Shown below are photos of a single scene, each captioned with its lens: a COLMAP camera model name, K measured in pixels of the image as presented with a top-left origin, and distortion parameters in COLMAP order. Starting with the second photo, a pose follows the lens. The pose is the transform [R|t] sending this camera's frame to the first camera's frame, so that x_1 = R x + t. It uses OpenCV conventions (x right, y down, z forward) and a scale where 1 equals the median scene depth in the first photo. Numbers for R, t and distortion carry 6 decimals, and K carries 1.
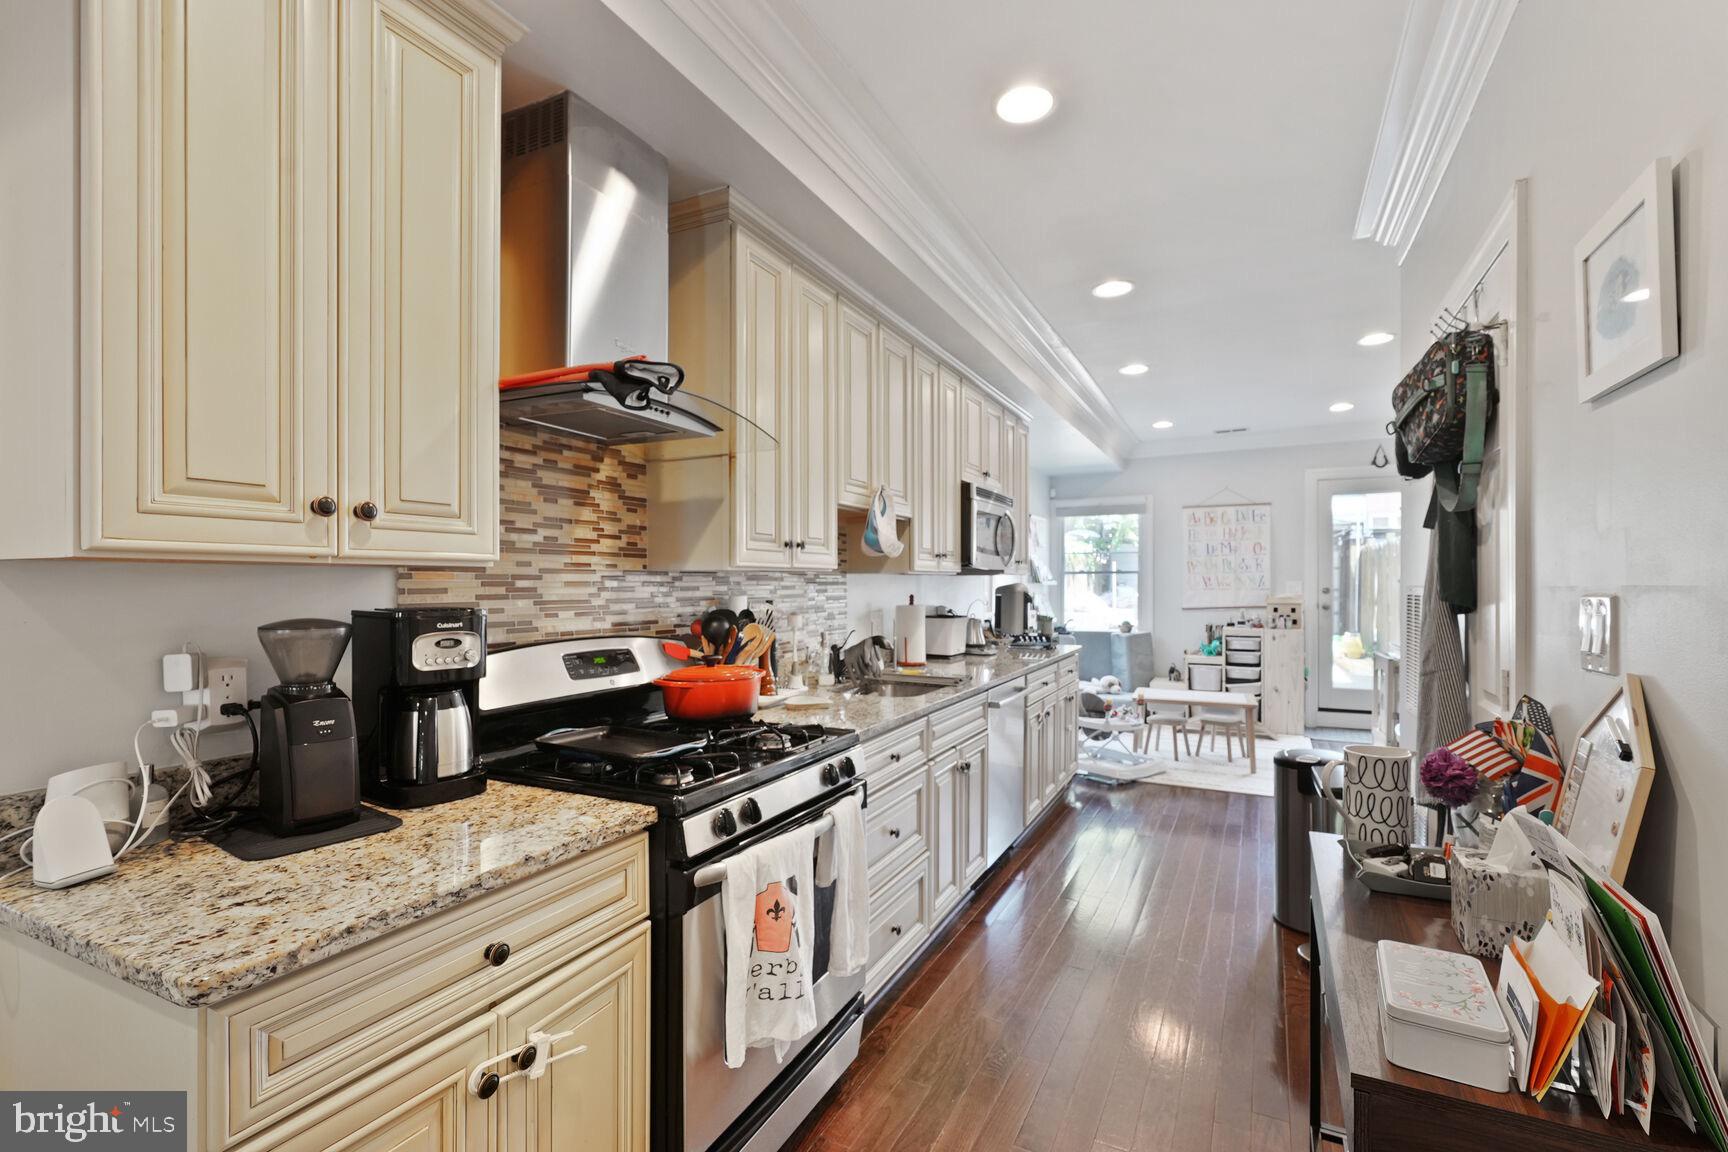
lens RADIAL K [[787.0, 0, 863.9], [0, 787.0, 588.1], [0, 0, 1]] dist [-0.007284, 0.003385]
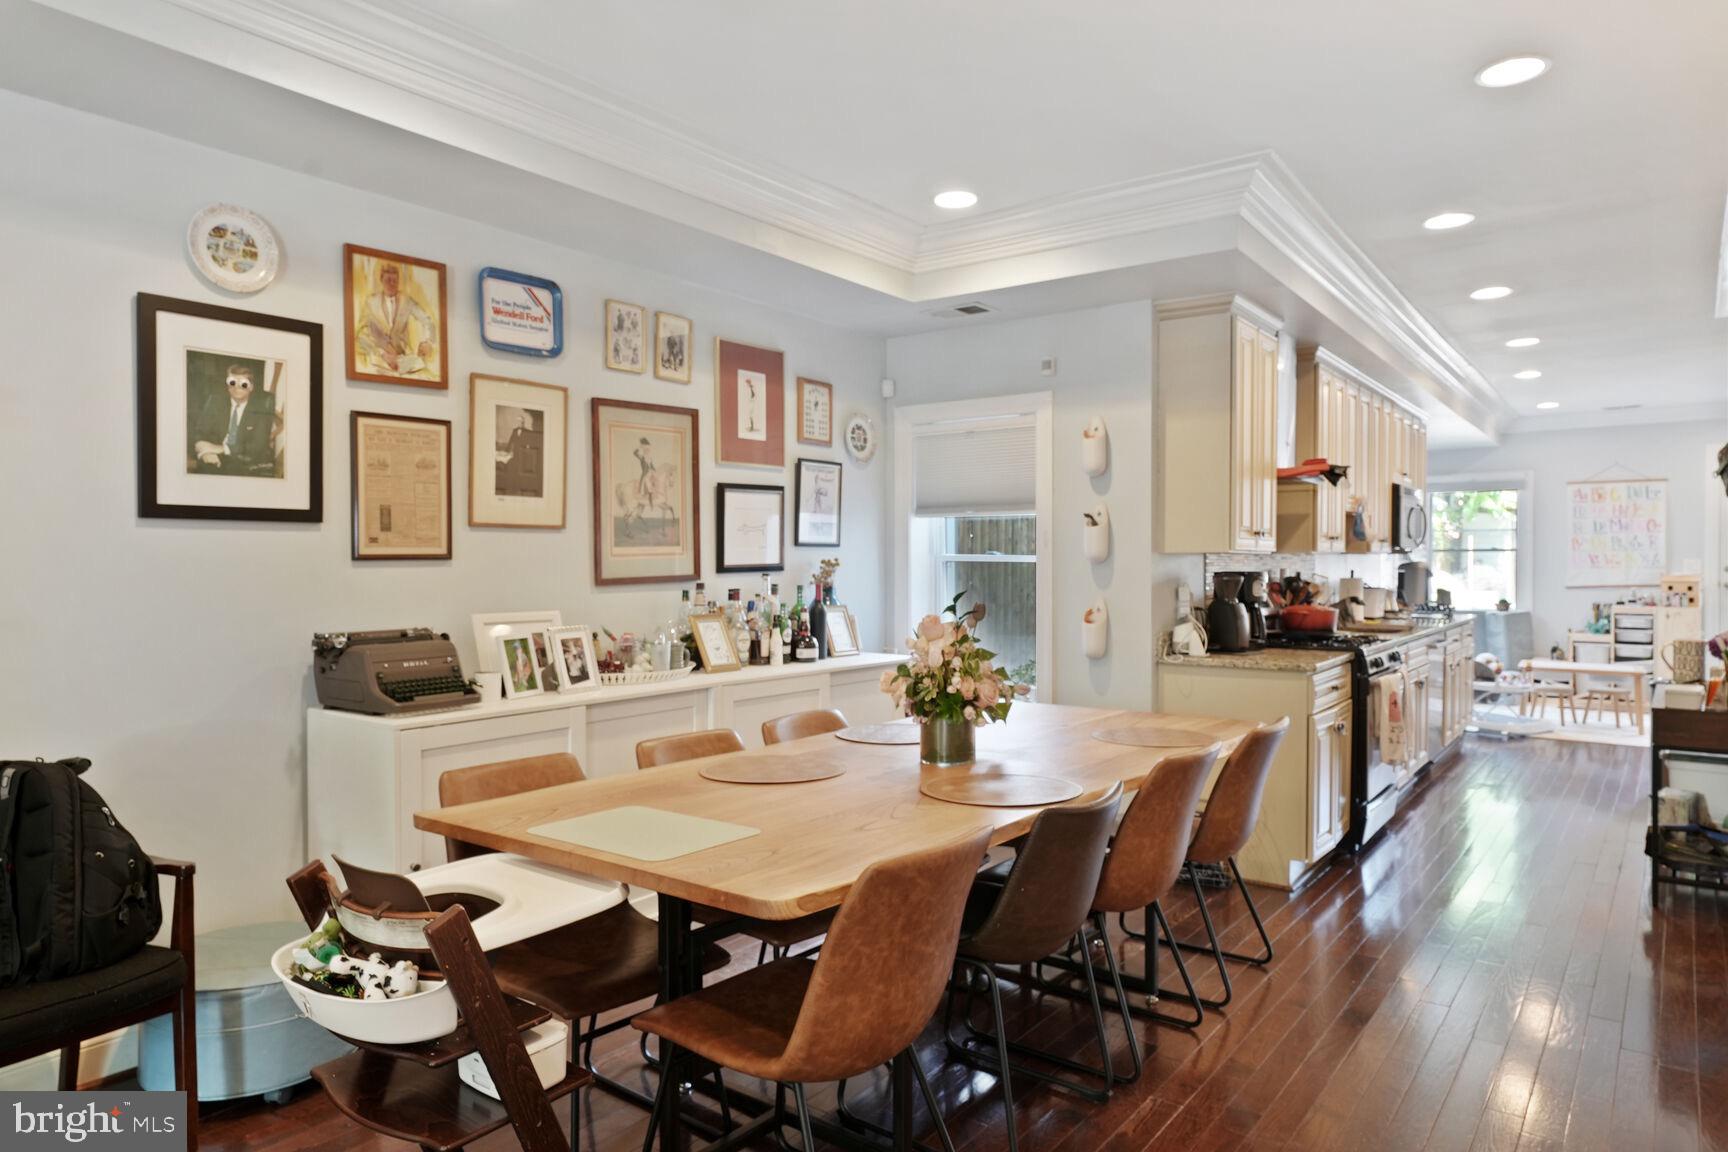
lens RADIAL K [[1100.7, 0, 865.2], [0, 1100.7, 580.5], [0, 0, 1]] dist [0.002236, -0.001309]
pose [[0.985764, 0.002260, -0.168117, -0.985539], [-0.000456, 0.999942, 0.010769, 0.015307], [0.168132, -0.010540, 0.985708, -2.186158]]
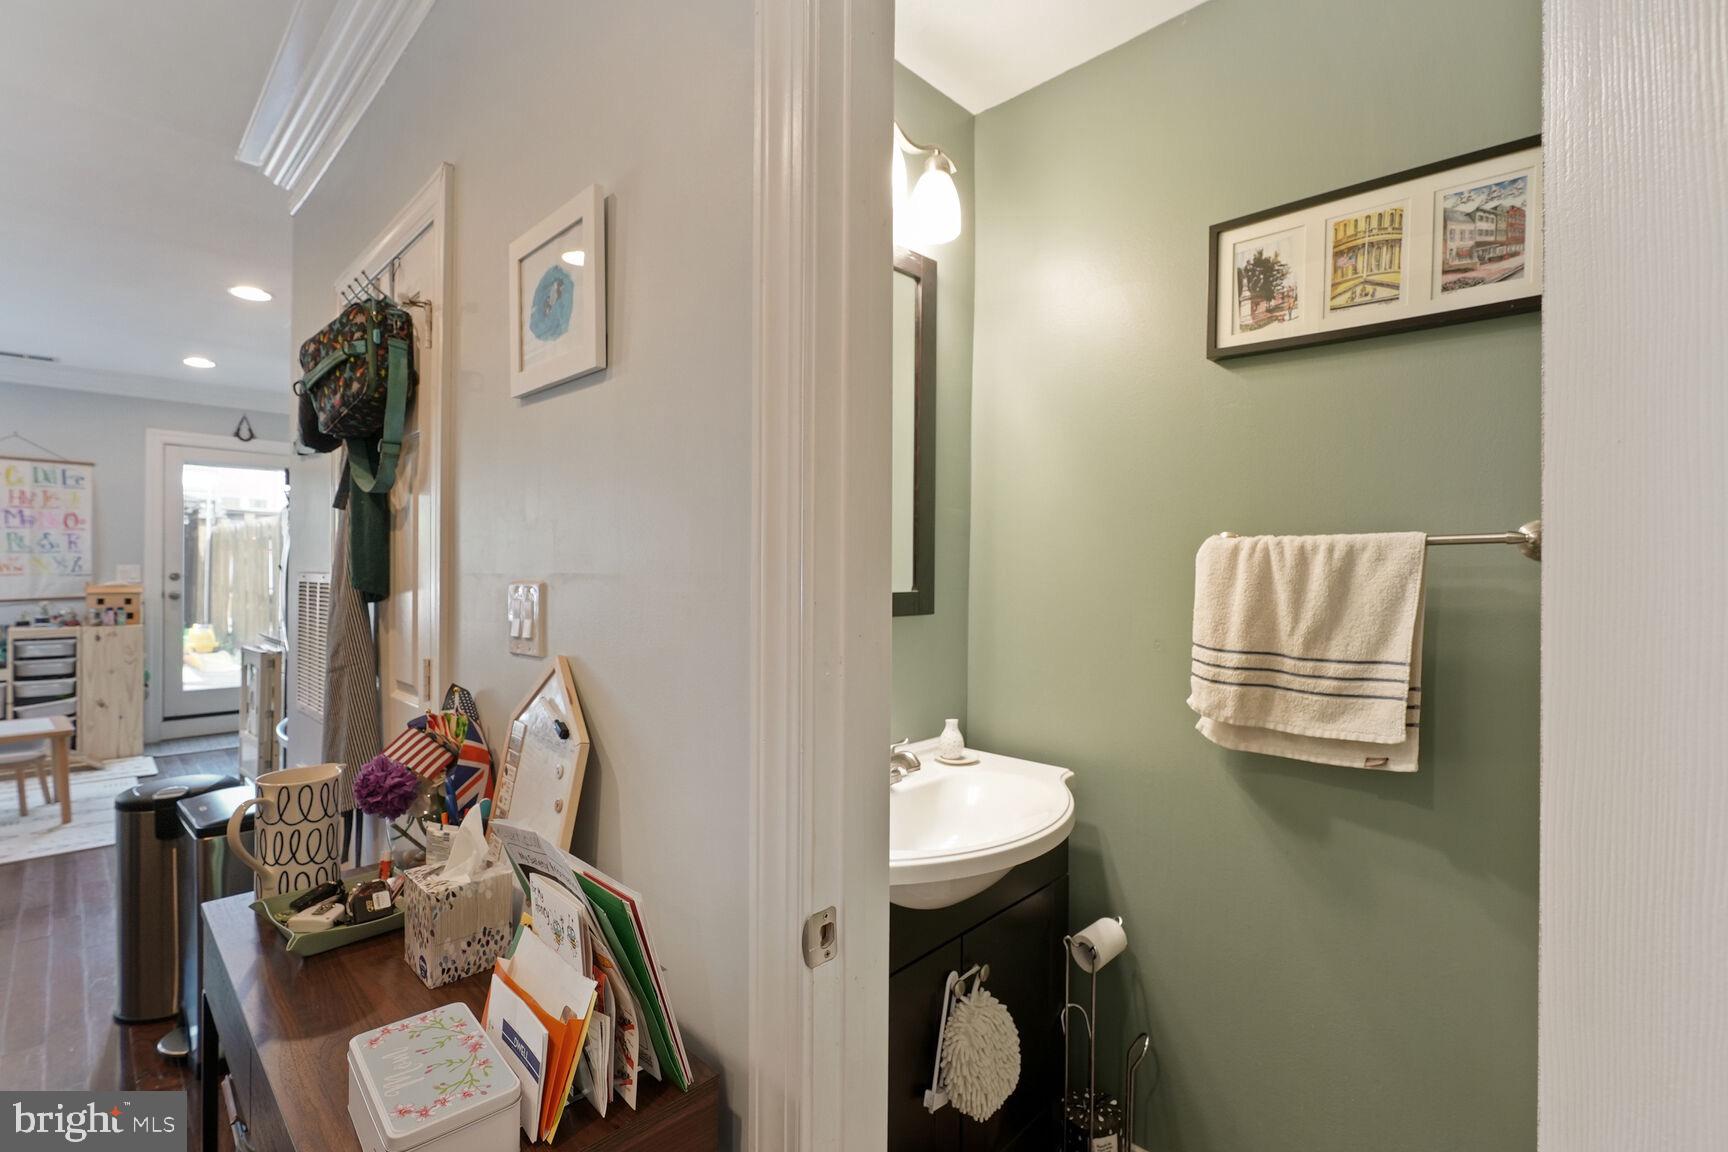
lens RADIAL K [[787.0, 0, 876.7], [0, 787.0, 572.4], [0, 0, 1]] dist [-0.007284, 0.003385]
pose [[0.296629, 0.003344, 0.954987, 0.039198], [-0.001940, 0.999994, -0.002899, -0.001307], [-0.954991, -0.000992, 0.296633, 0.137942]]
